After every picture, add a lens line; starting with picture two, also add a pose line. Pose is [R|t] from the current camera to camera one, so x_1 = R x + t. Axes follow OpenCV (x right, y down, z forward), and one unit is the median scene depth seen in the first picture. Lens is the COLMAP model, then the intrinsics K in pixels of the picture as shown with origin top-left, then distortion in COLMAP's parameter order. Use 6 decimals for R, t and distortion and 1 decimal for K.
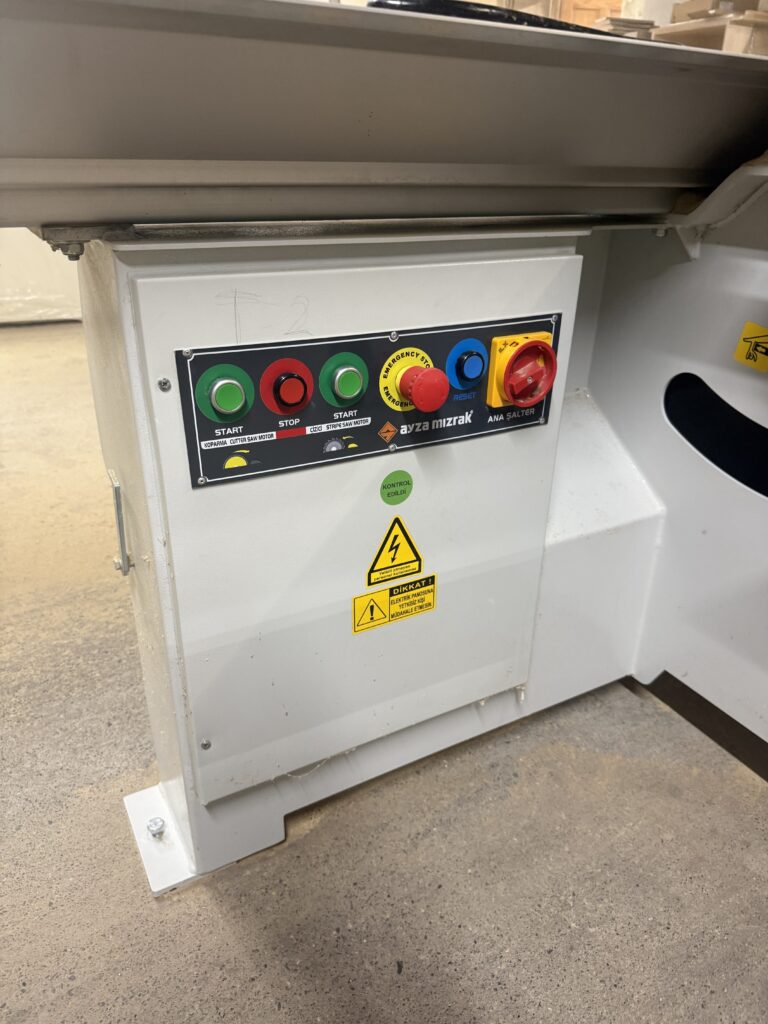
lens RADIAL K [[719.0, 0, 385.5], [0, 719.0, 482.0], [0, 0, 1]] dist [-0.006127, -0.012998]
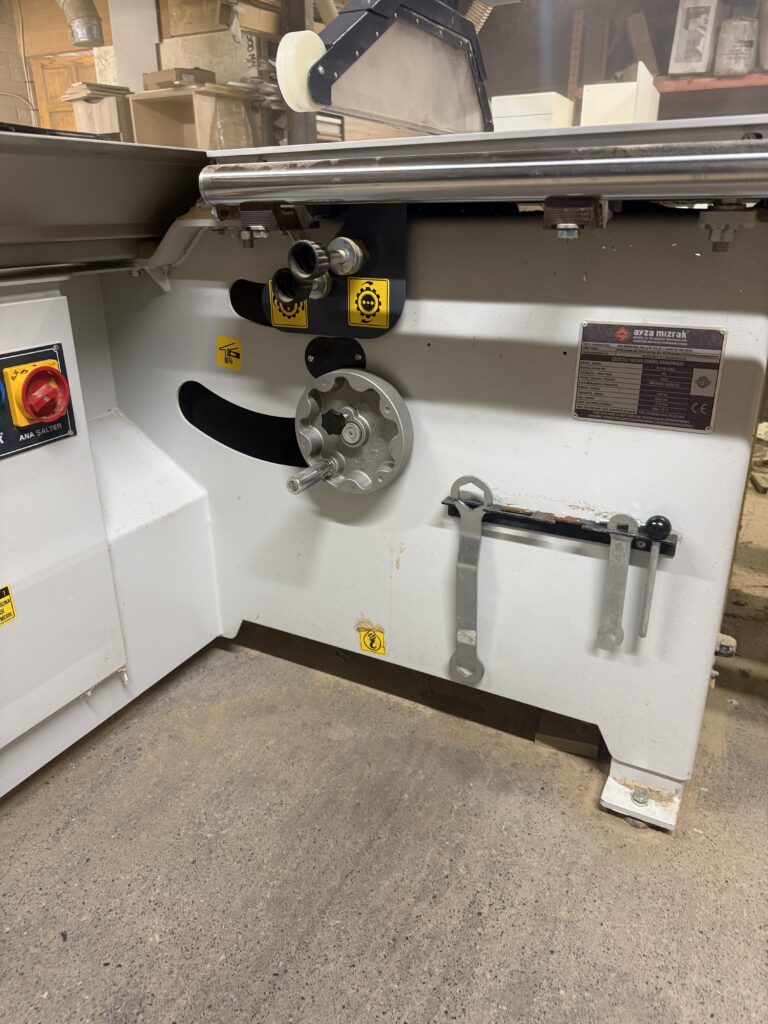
lens RADIAL K [[719.0, 0, 385.5], [0, 719.0, 482.0], [0, 0, 1]] dist [-0.006127, -0.012998]
pose [[0.831087, -0.218104, 0.511590, 0.021587], [0.246586, 0.969040, 0.012544, 0.103879], [-0.498487, 0.115725, 0.859138, -0.271582]]
